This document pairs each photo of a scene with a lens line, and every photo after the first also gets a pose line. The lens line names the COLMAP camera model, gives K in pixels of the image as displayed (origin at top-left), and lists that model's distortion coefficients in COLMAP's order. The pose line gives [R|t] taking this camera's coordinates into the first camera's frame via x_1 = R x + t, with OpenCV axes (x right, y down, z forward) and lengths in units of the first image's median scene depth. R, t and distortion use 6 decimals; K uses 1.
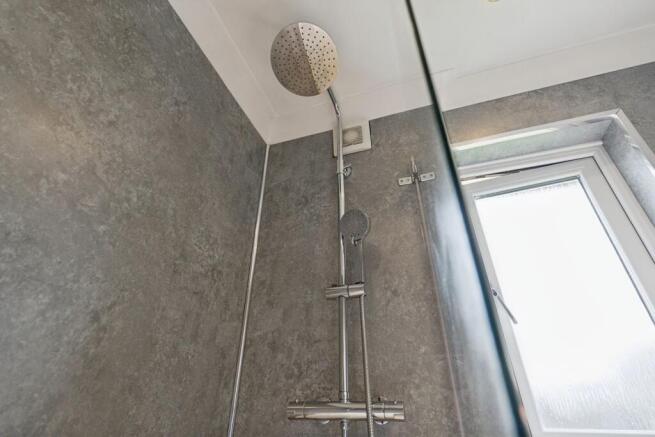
lens RADIAL K [[314.8, 0, 329.2], [0, 314.8, 217.1], [0, 0, 1]] dist [-0.000223, -0.000460]
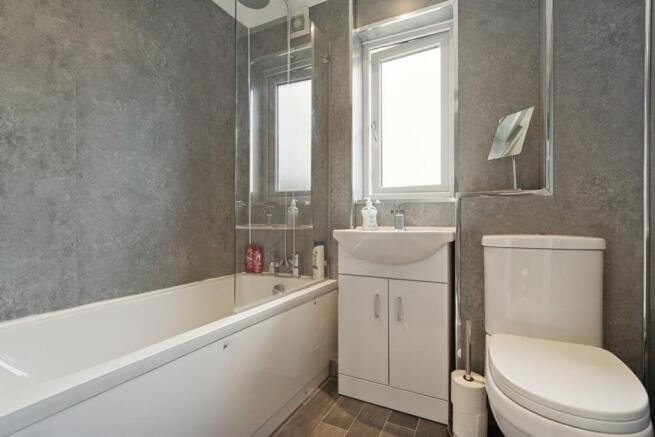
lens RADIAL K [[314.8, 0, 329.2], [0, 314.8, 217.1], [0, 0, 1]] dist [-0.000223, -0.000460]
pose [[0.989189, -0.005568, -0.146540, 0.529744], [0.081111, 0.853284, 0.515100, -0.279410], [0.122172, -0.521418, 0.844510, -0.887153]]
